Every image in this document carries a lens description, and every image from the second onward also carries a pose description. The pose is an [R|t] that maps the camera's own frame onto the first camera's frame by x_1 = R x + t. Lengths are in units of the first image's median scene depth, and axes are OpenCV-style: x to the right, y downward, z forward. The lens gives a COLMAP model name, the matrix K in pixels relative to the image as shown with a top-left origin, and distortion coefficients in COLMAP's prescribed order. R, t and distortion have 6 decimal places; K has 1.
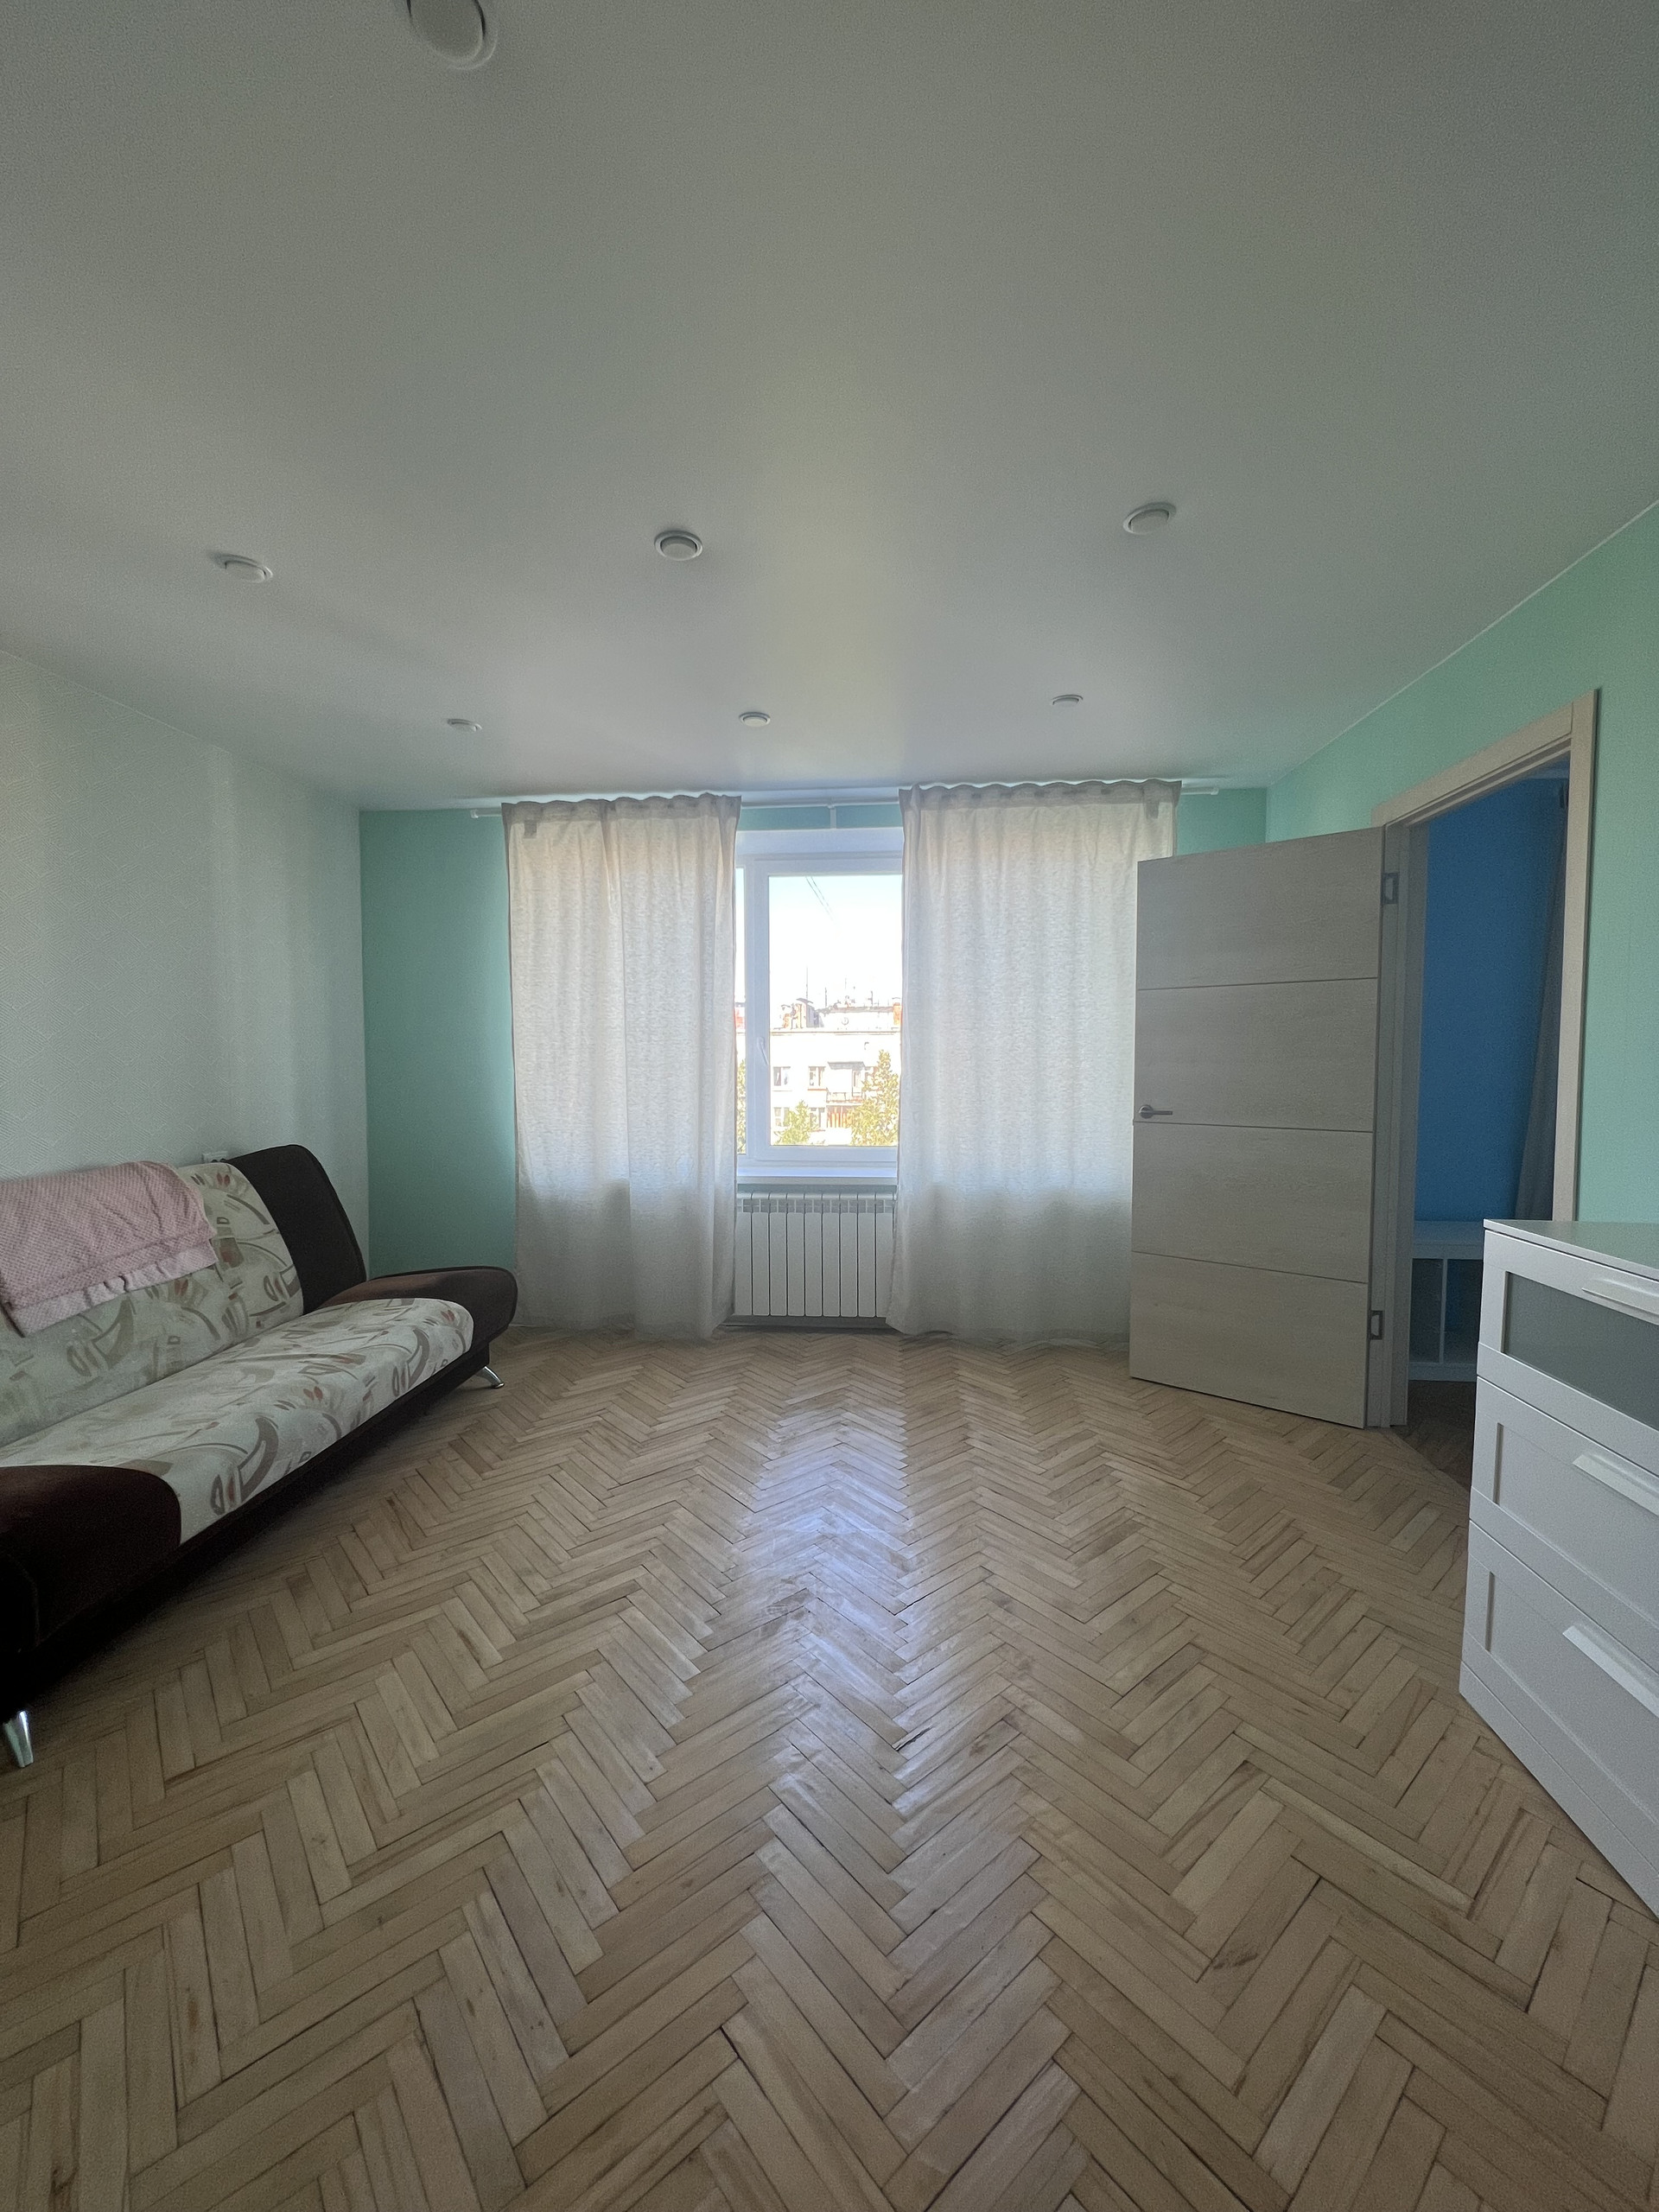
lens RADIAL K [[883.2, 0, 829.5], [0, 883.2, 1106.0], [0, 0, 1]] dist [0.000285, 0.000156]
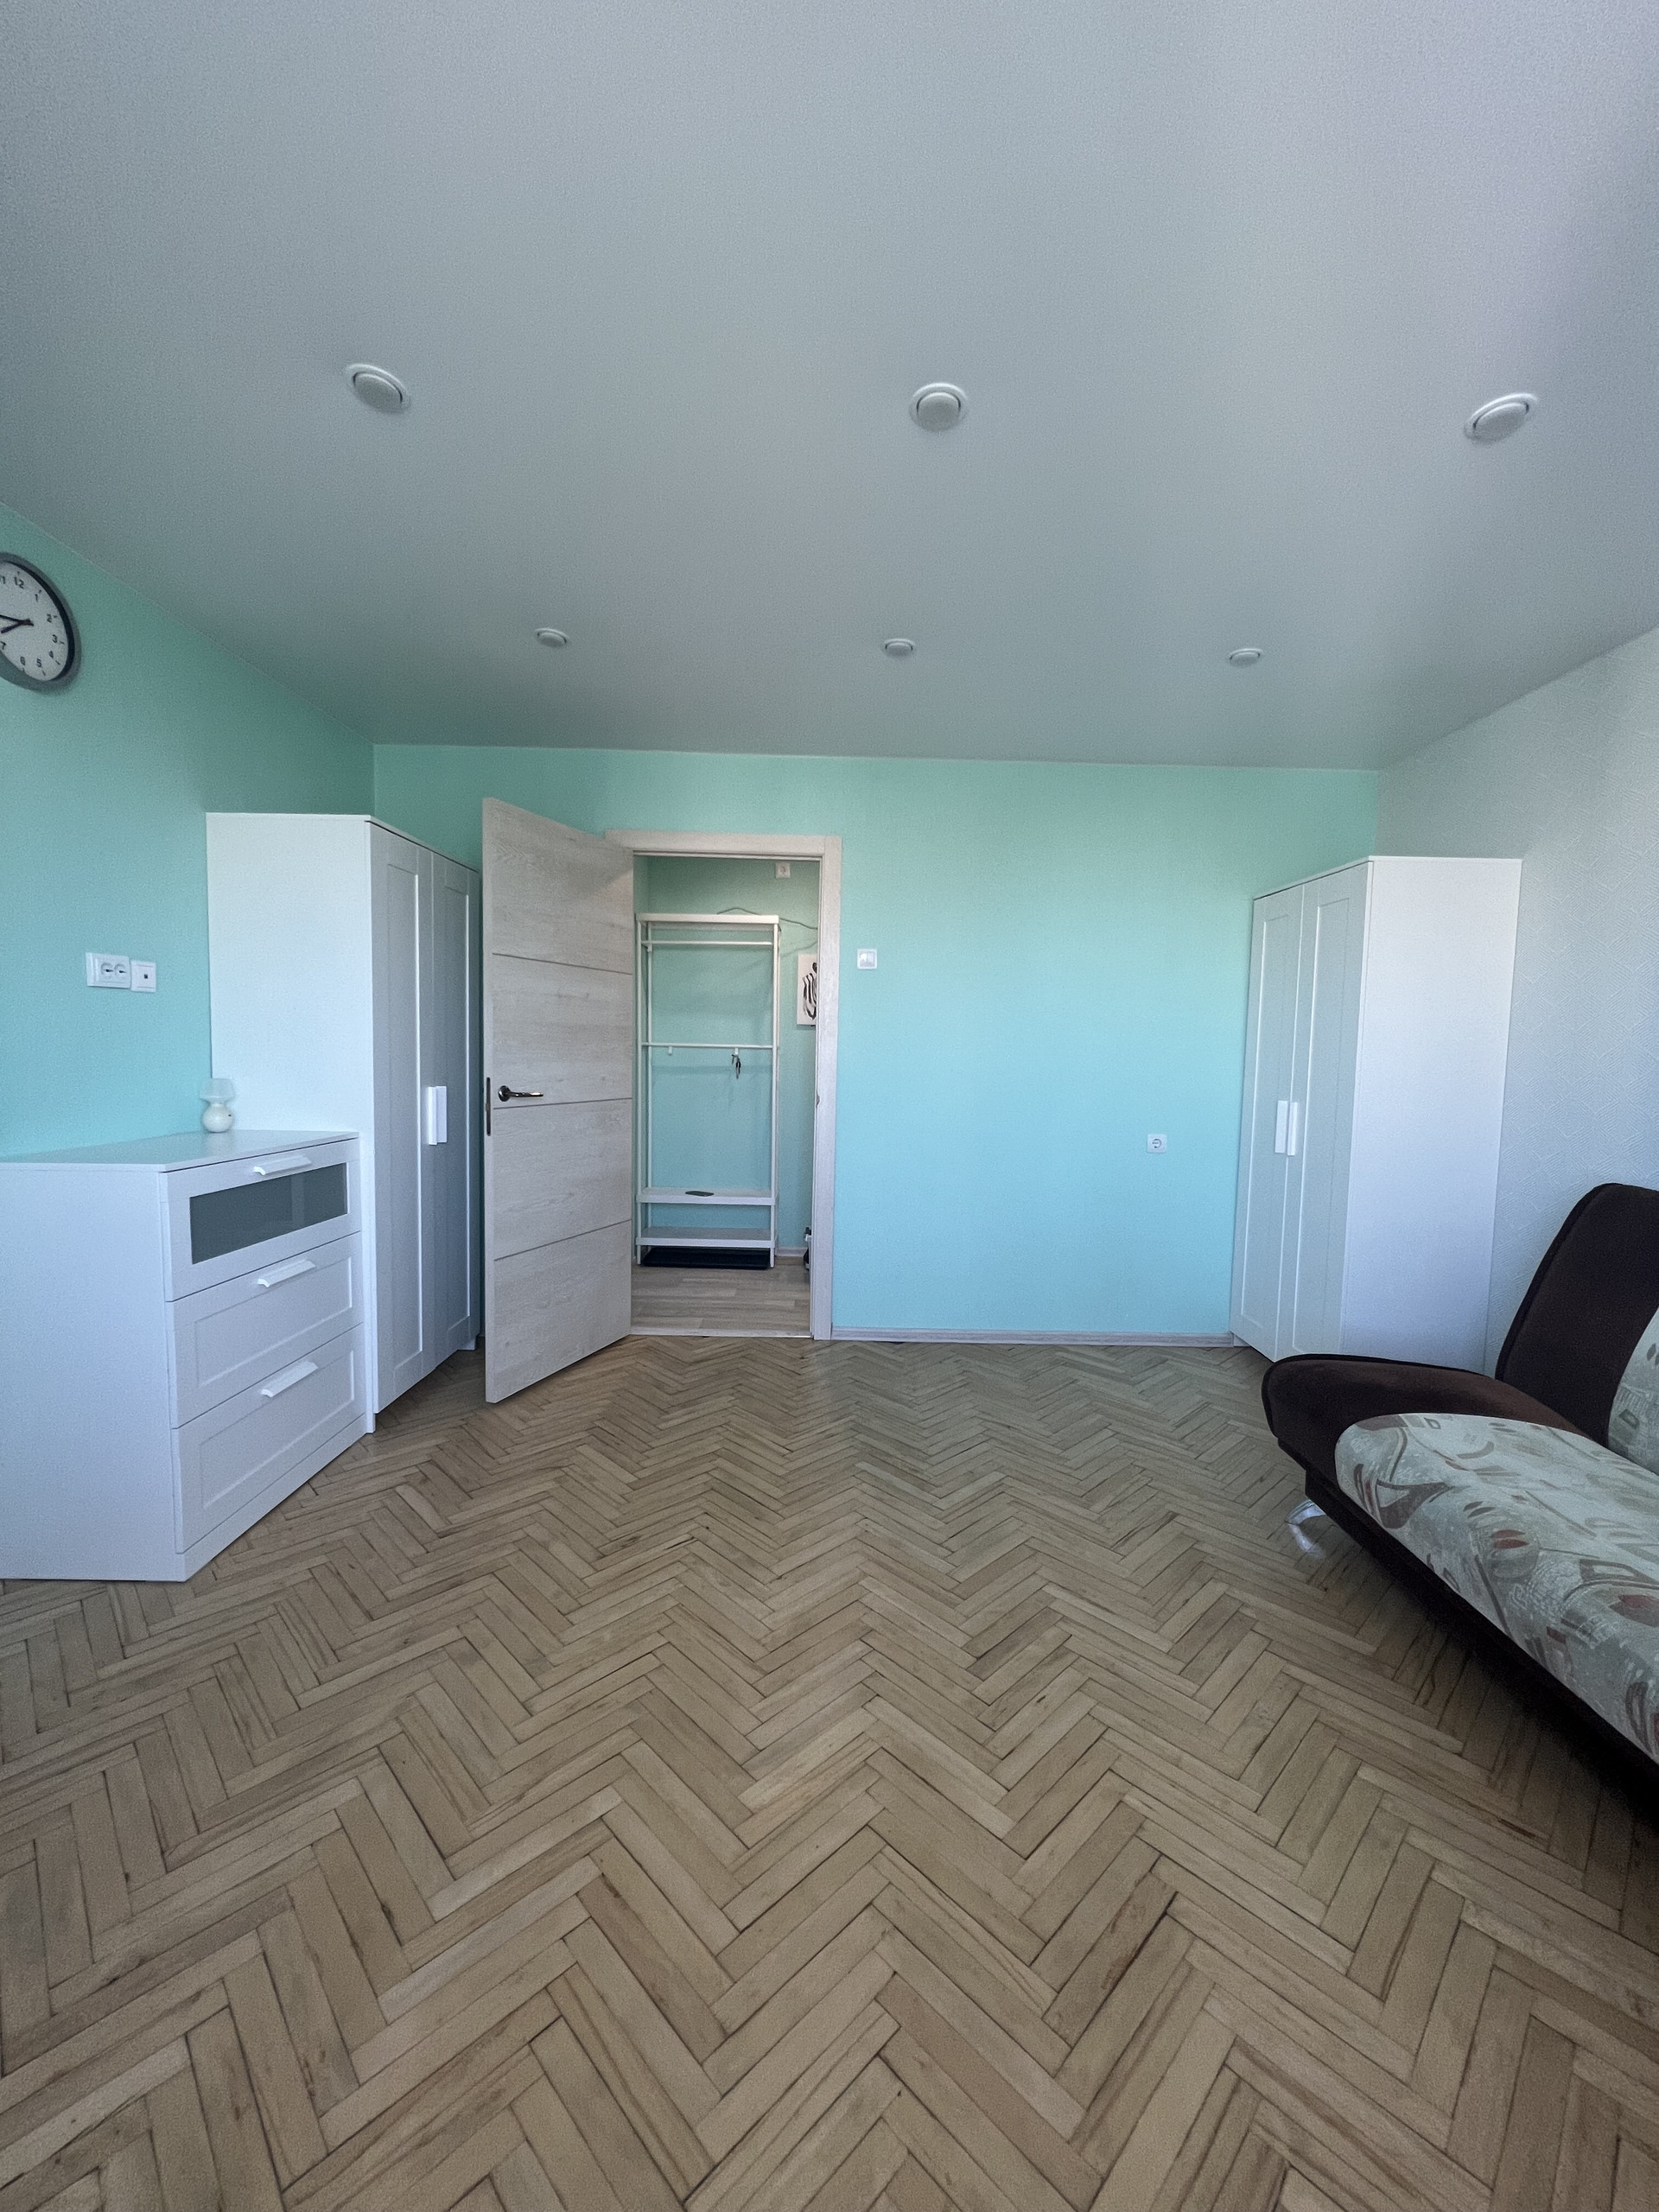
lens RADIAL K [[883.2, 0, 829.5], [0, 883.2, 1106.0], [0, 0, 1]] dist [0.000285, 0.000156]
pose [[-0.996517, -0.014690, -0.082085, -0.008138], [-0.024257, 0.992860, 0.116797, -0.081176], [0.079783, 0.118381, -0.989758, 1.865060]]
